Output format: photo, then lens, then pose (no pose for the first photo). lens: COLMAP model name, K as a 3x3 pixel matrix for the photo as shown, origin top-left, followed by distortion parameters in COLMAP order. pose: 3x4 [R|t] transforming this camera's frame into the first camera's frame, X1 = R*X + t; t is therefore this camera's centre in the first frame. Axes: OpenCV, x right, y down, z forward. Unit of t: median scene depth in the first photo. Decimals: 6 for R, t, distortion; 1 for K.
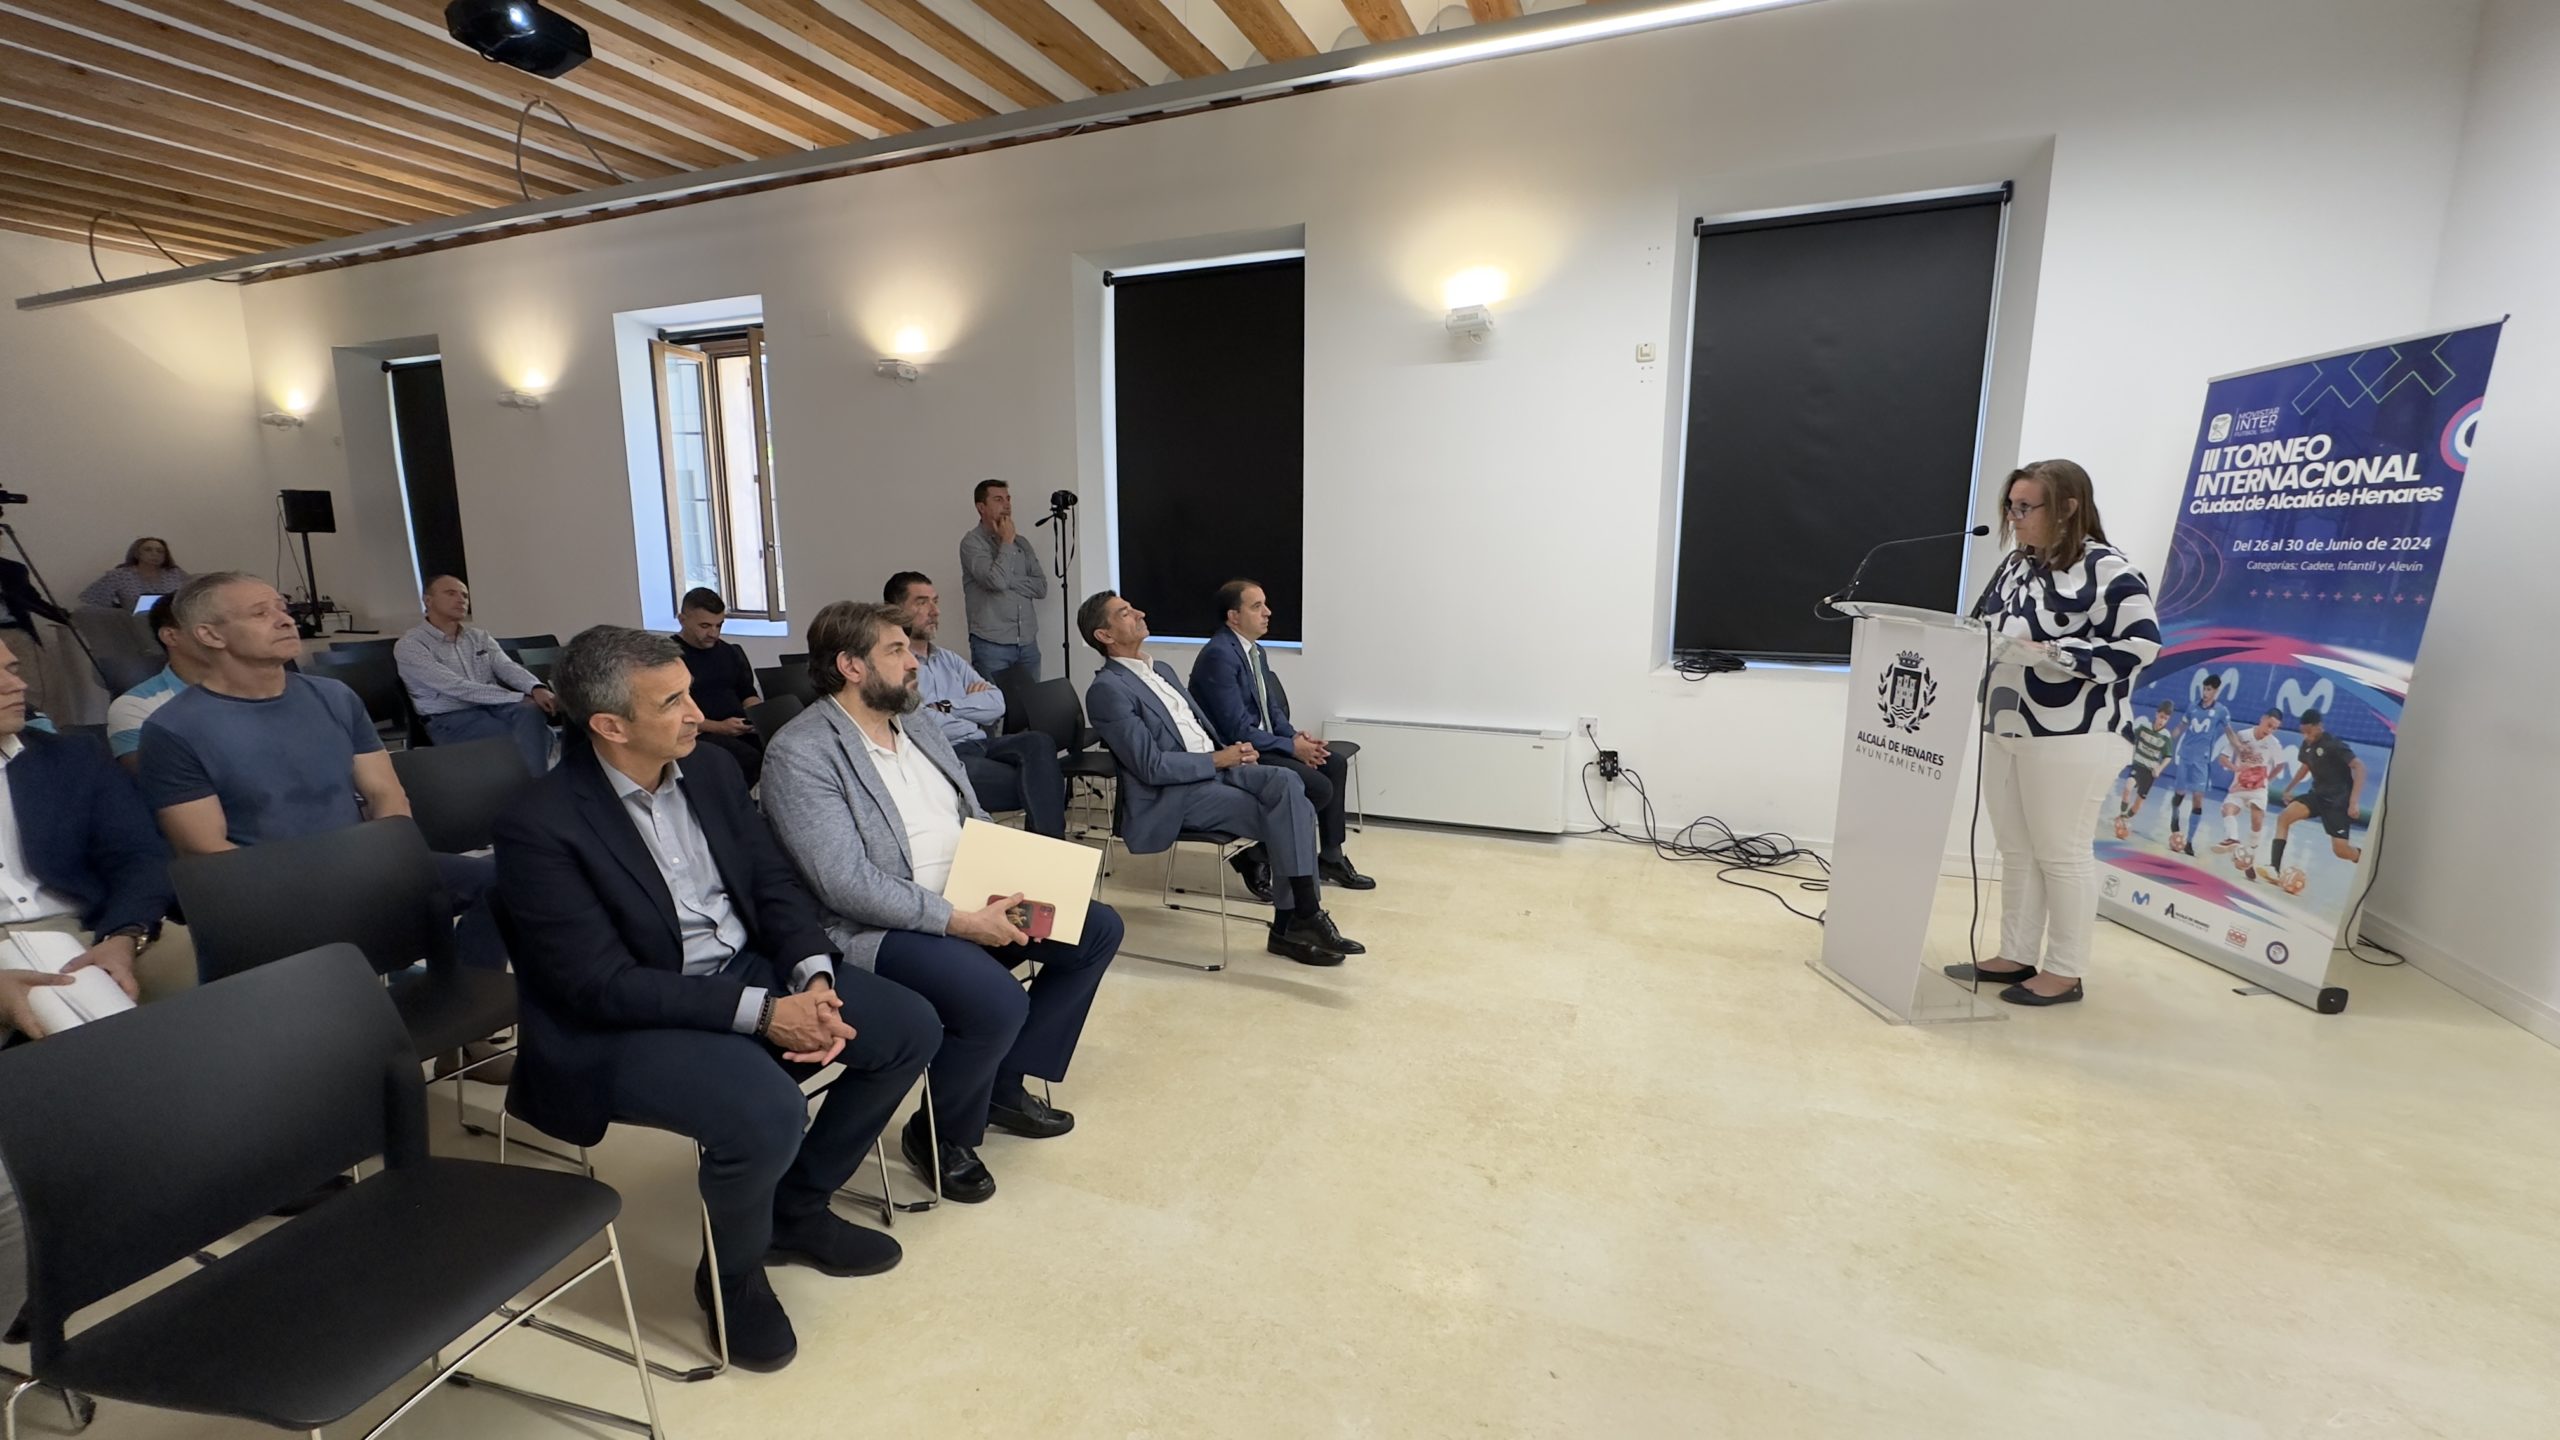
lens RADIAL K [[1059.6, 0, 1279.7], [0, 1059.6, 718.9], [0, 0, 1]] dist [0.012558, 0.001371]
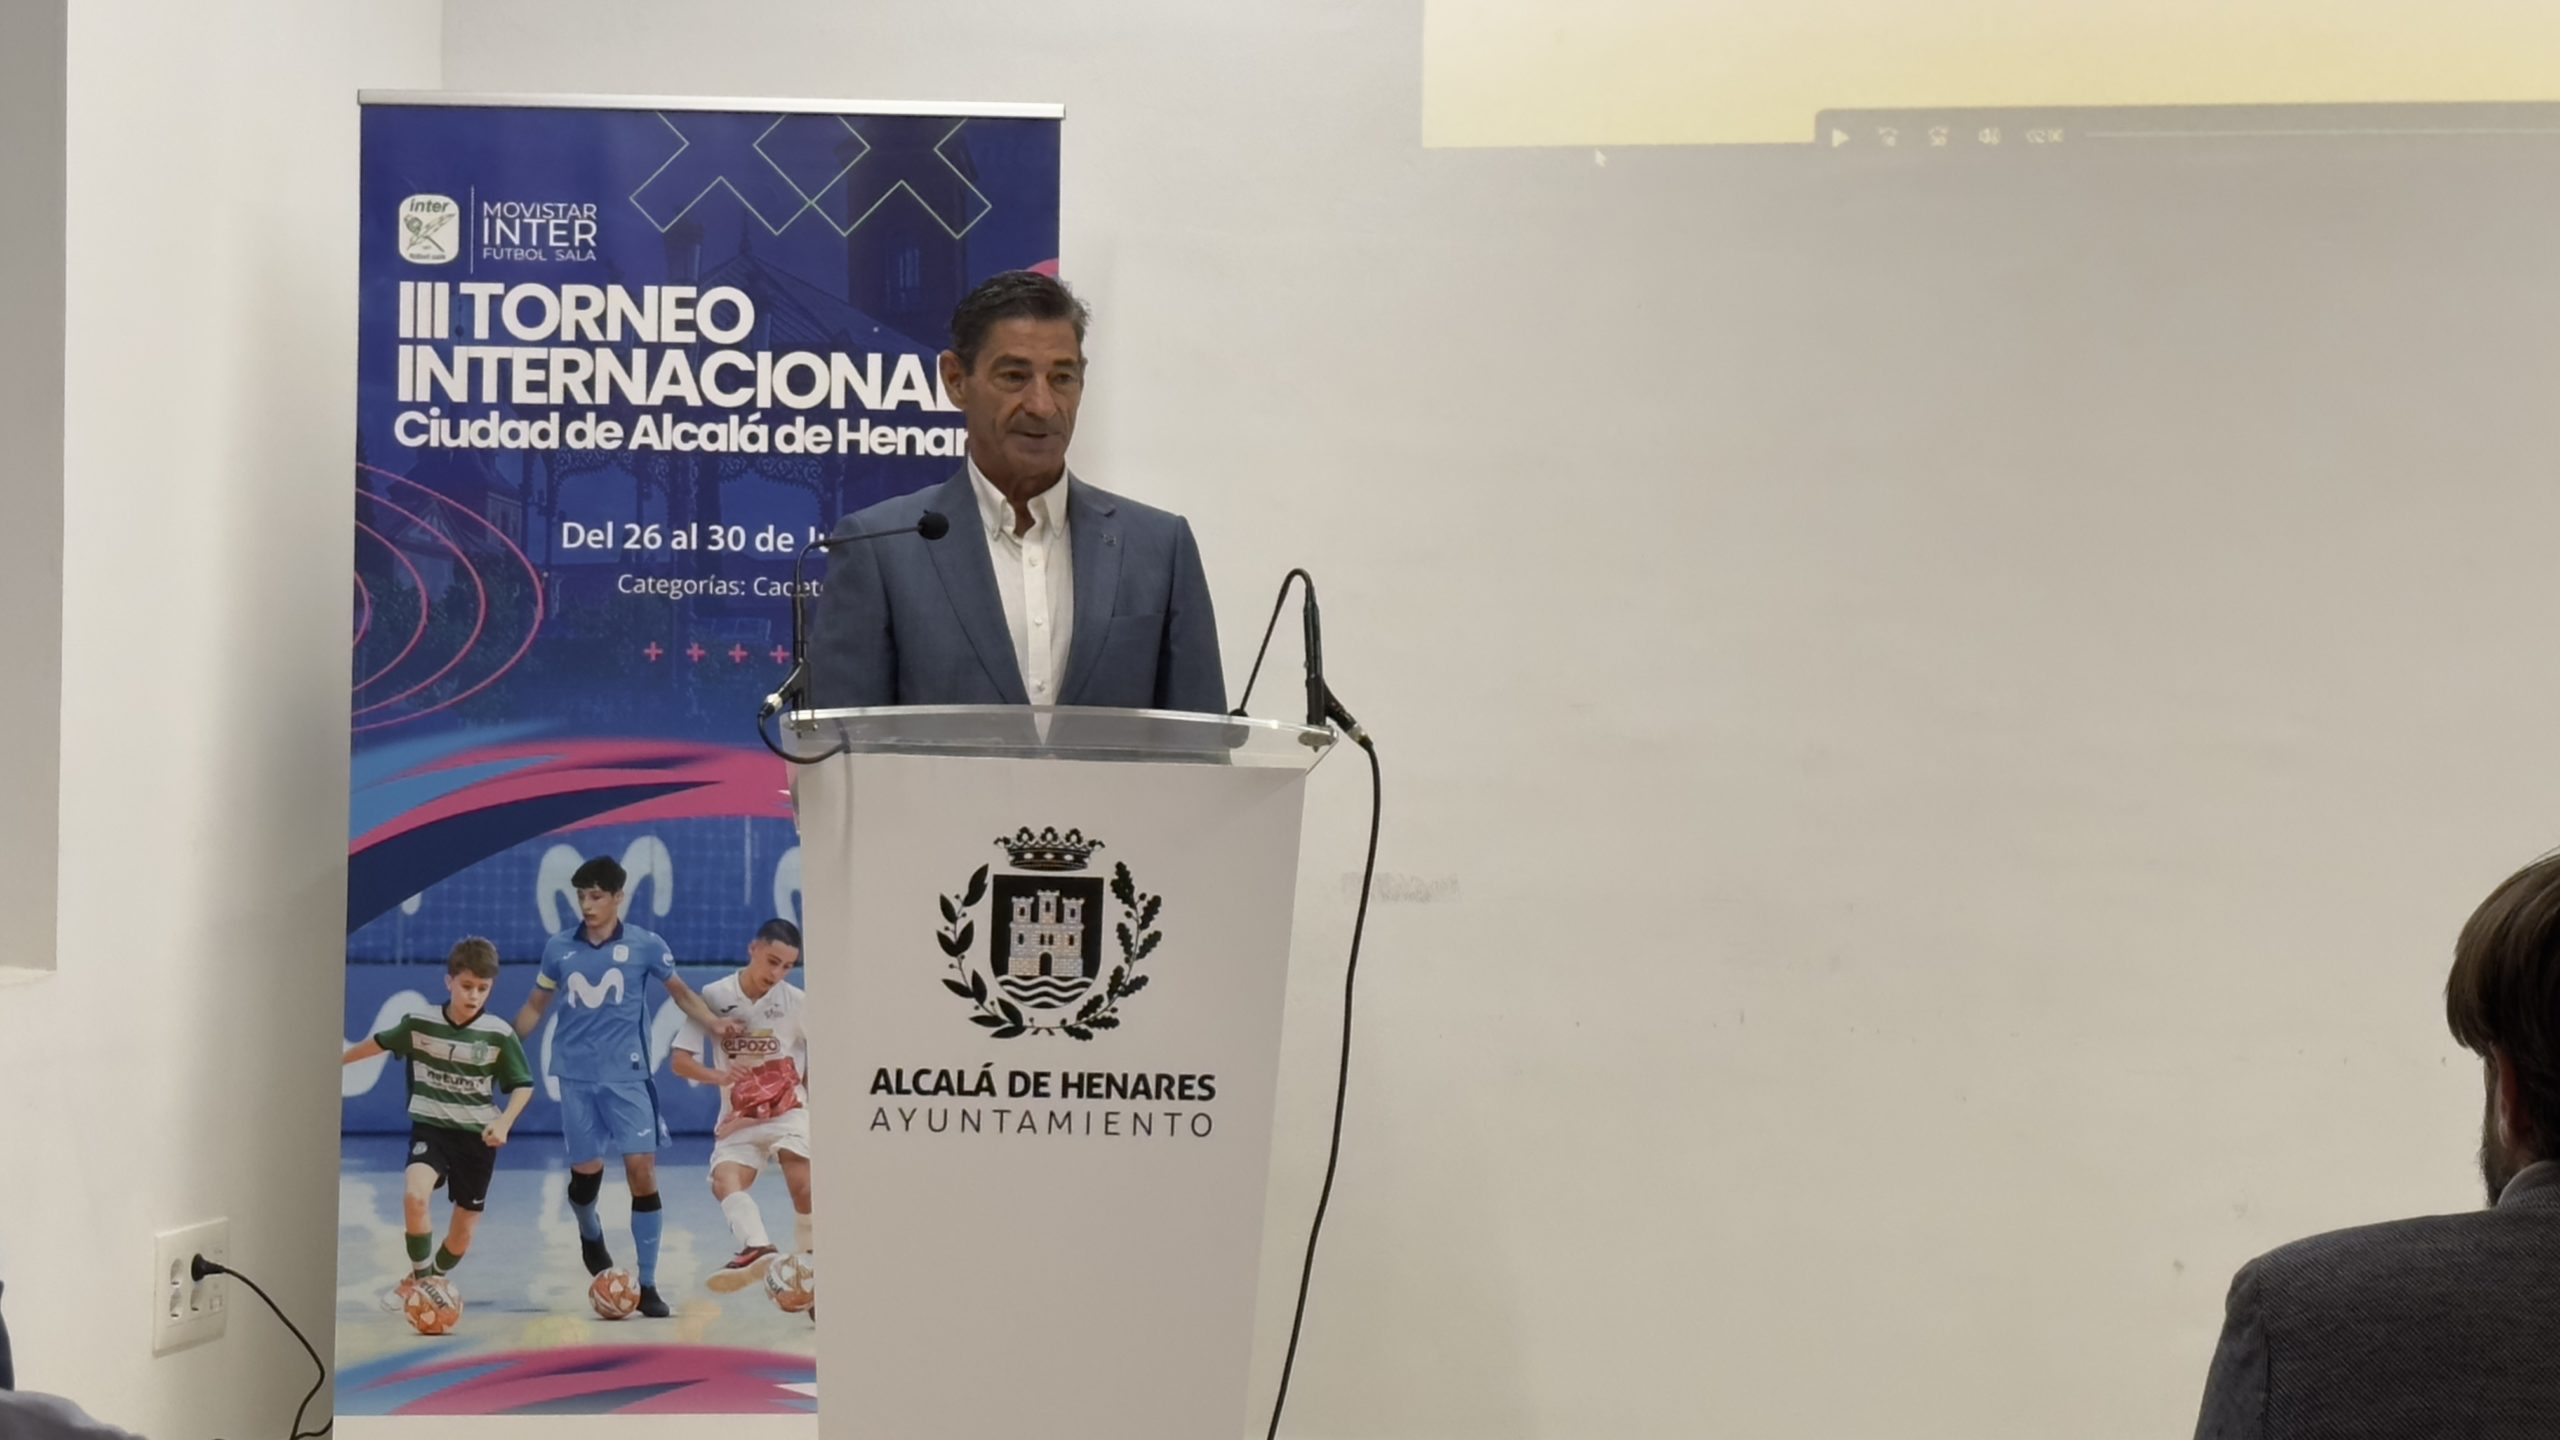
lens RADIAL K [[5181.8, 0, 1281.0], [0, 5181.8, 714.0], [0, 0, 1]] dist [0.158368, 0.000000]
pose [[-0.082584, -0.039199, 0.995813, -1.128833], [0.134279, 0.989677, 0.050093, -0.166654], [-0.987496, 0.137854, -0.076468, 0.950572]]
